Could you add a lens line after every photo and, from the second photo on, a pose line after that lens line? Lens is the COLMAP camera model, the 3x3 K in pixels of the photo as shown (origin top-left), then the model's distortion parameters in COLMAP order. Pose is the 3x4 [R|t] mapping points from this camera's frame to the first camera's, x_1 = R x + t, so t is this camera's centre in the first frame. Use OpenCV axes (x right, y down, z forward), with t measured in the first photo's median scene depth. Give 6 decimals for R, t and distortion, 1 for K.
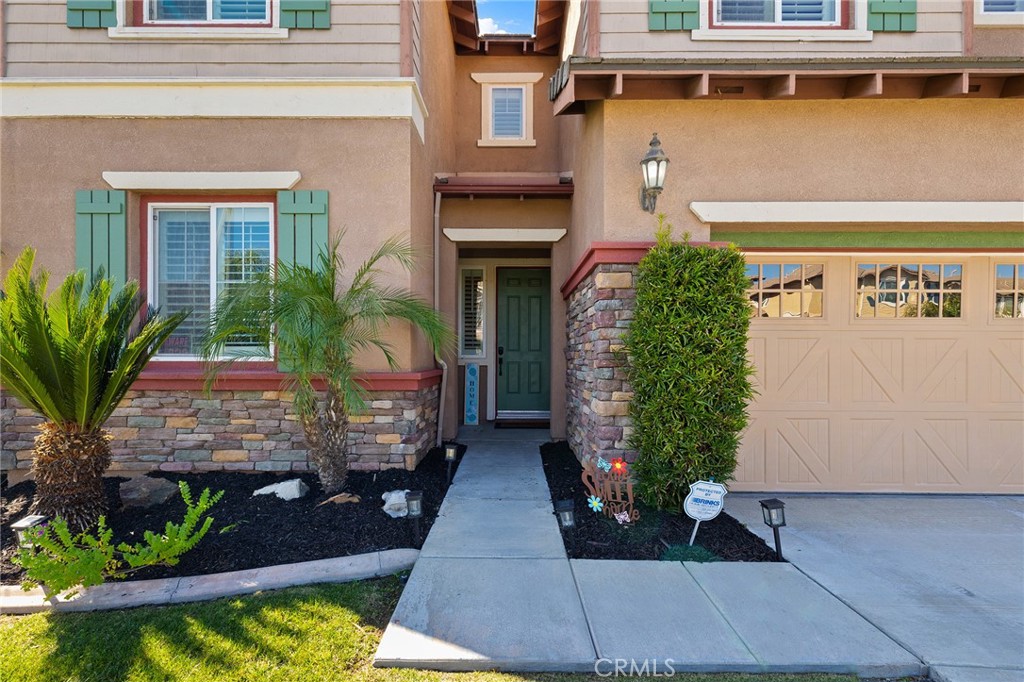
lens RADIAL K [[459.2, 0, 503.9], [0, 459.2, 330.9], [0, 0, 1]] dist [0.001970, 0.000015]
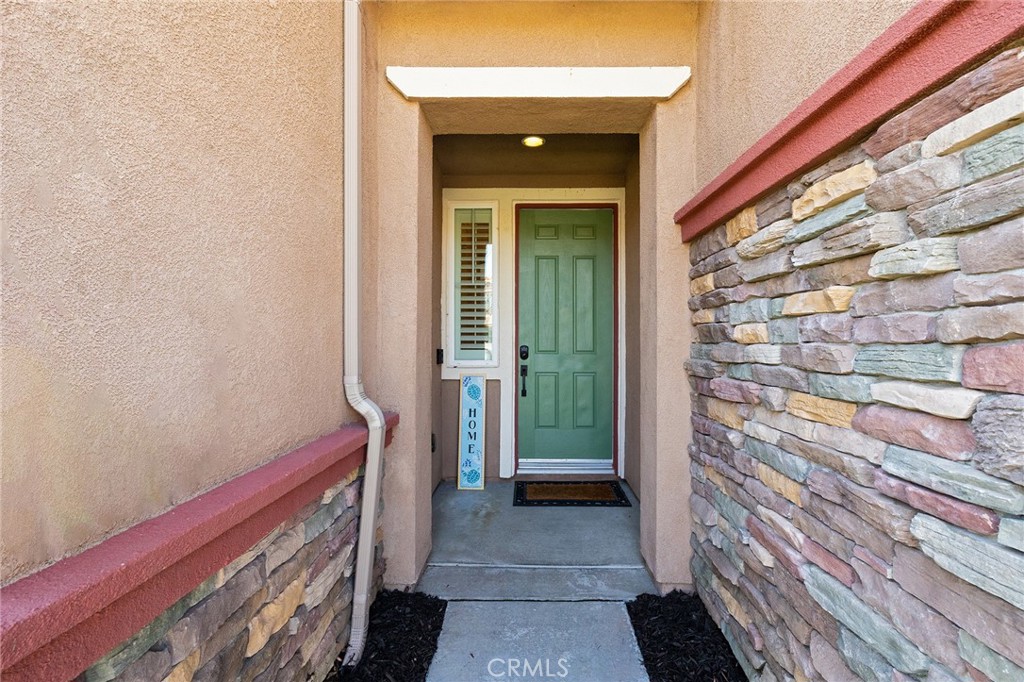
lens RADIAL K [[435.8, 0, 516.9], [0, 435.8, 337.4], [0, 0, 1]] dist [0.000523, 0.000524]
pose [[0.999967, -0.001220, -0.008045, -0.014921], [0.001646, 0.998586, 0.053129, -0.005066], [0.007969, -0.053140, 0.998555, 0.606238]]
